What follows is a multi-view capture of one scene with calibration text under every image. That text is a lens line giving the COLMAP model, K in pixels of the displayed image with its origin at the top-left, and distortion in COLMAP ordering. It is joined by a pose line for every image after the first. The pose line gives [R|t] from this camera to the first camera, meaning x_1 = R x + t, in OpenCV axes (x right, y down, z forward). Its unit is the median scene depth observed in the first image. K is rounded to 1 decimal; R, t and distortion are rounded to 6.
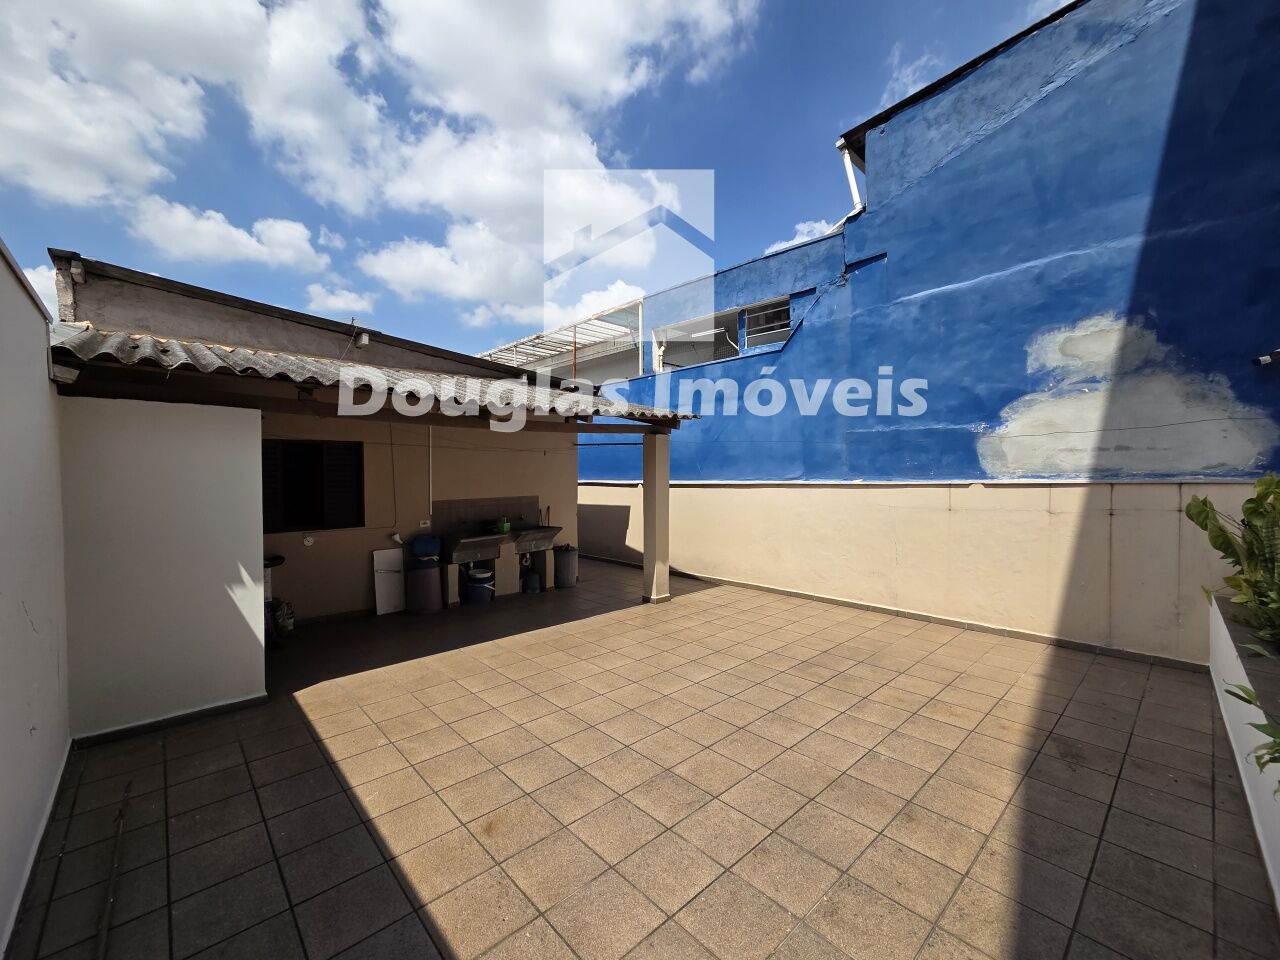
lens RADIAL K [[522.7, 0, 640.0], [0, 522.7, 480.0], [0, 0, 1]] dist [0.003863, 0.000055]
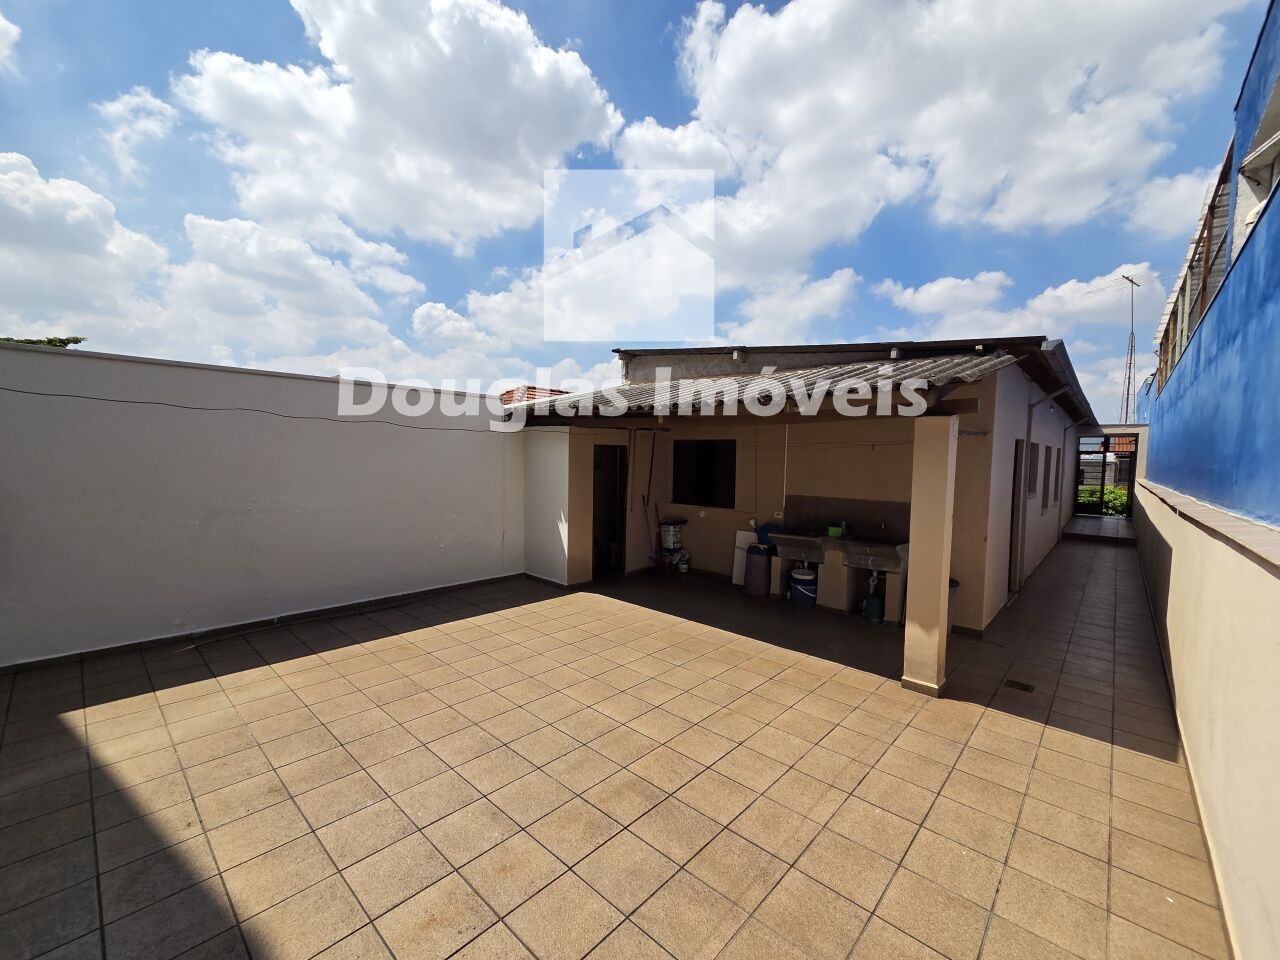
lens RADIAL K [[522.7, 0, 640.0], [0, 522.7, 480.0], [0, 0, 1]] dist [0.003863, 0.000055]
pose [[0.089055, 0.057541, -0.994363, 0.894481], [-0.042827, 0.997628, 0.053894, -0.047196], [0.995106, 0.037786, 0.091308, 0.899002]]
